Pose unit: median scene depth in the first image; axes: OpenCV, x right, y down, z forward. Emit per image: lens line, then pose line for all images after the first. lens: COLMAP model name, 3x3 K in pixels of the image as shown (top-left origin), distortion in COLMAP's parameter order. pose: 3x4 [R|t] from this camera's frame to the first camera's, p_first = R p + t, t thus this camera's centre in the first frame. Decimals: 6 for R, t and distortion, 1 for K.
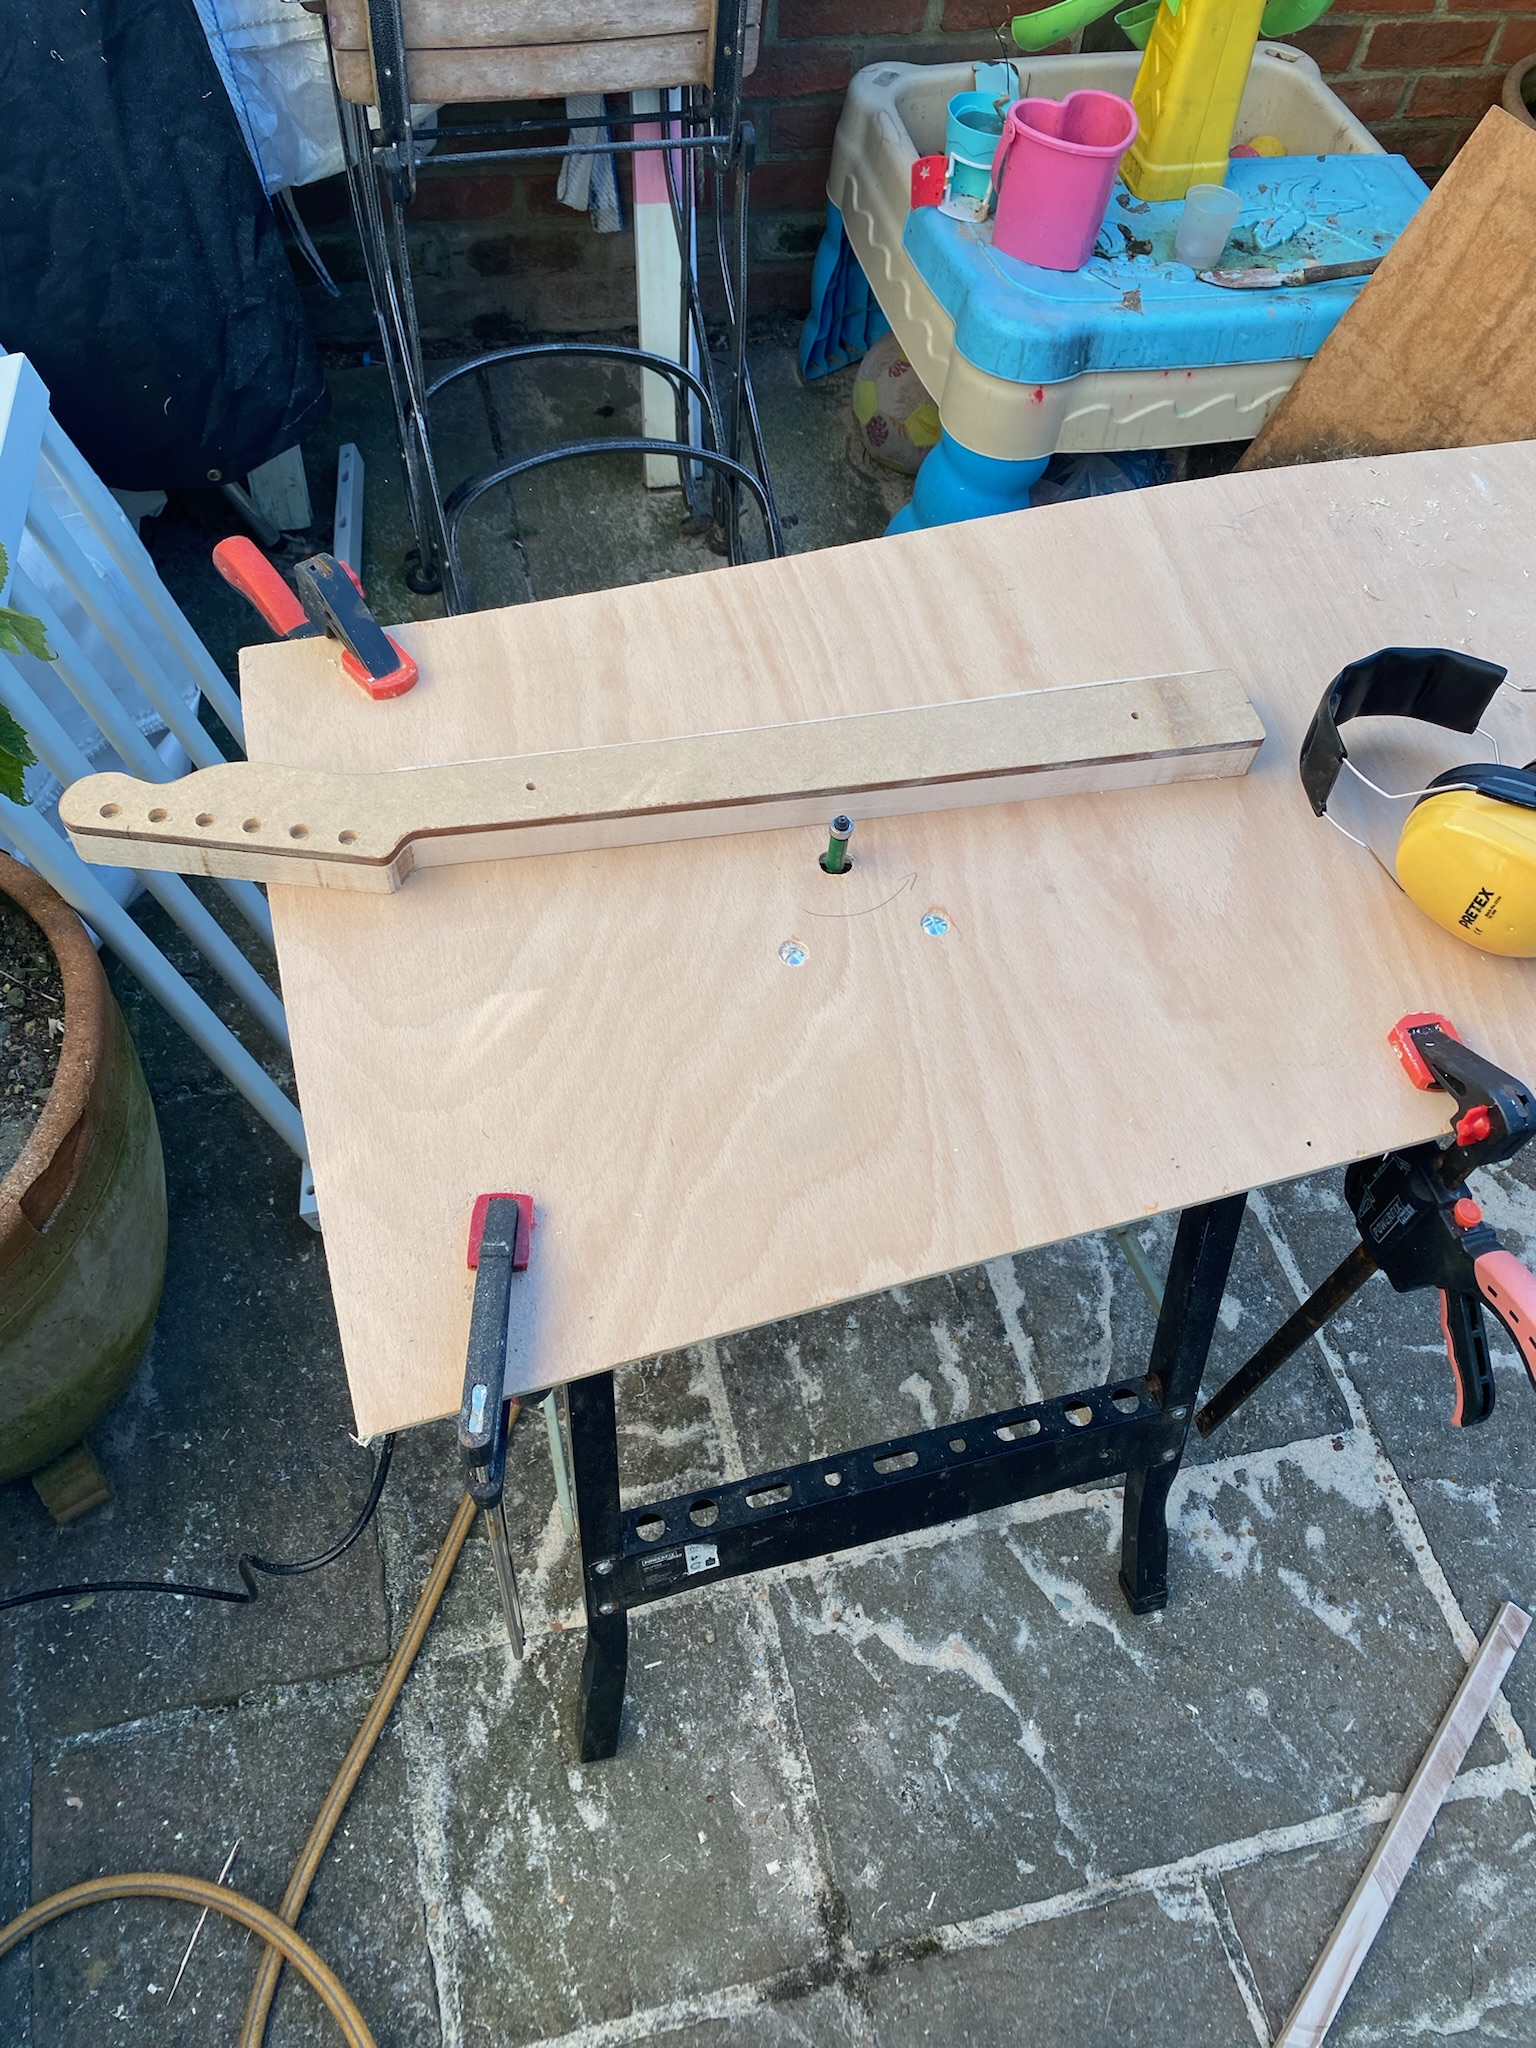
lens RADIAL K [[1544.9, 0, 768.3], [0, 1544.9, 1031.6], [0, 0, 1]] dist [0.004680, -0.008250]
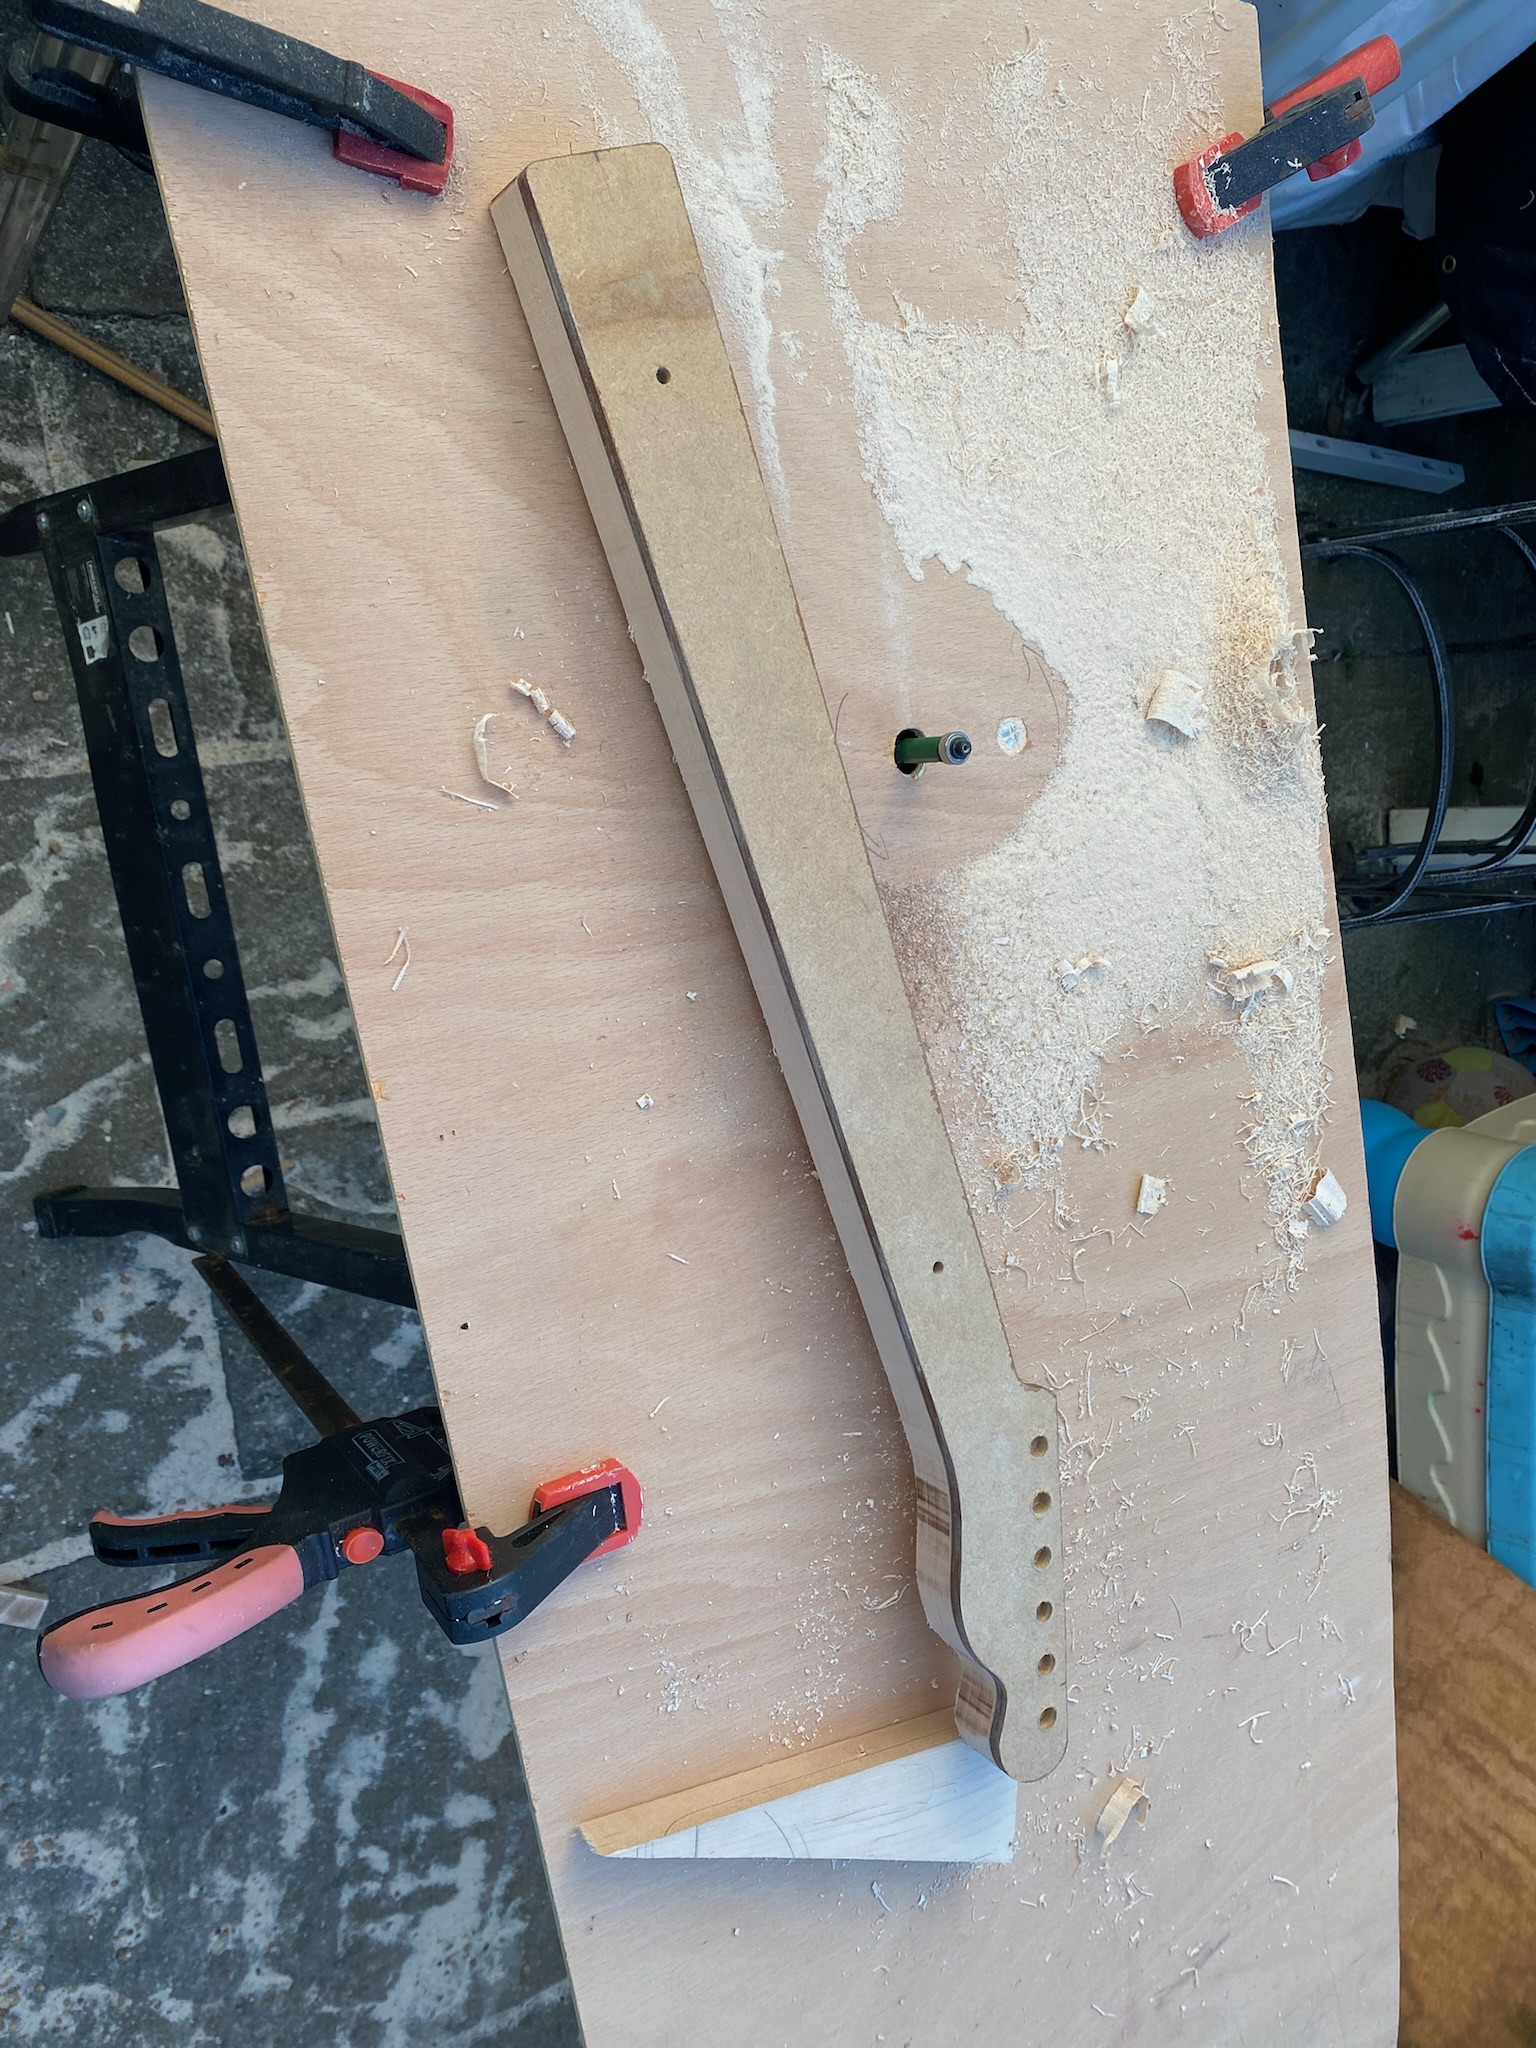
lens RADIAL K [[1544.9, 0, 776.7], [0, 1544.9, 1024.5], [0, 0, 1]] dist [0.004680, -0.008250]
pose [[-0.073049, 0.997327, 0.001836, 0.108434], [-0.997063, -0.073072, 0.022943, -0.044166], [0.023016, -0.000155, 0.999735, 0.154216]]
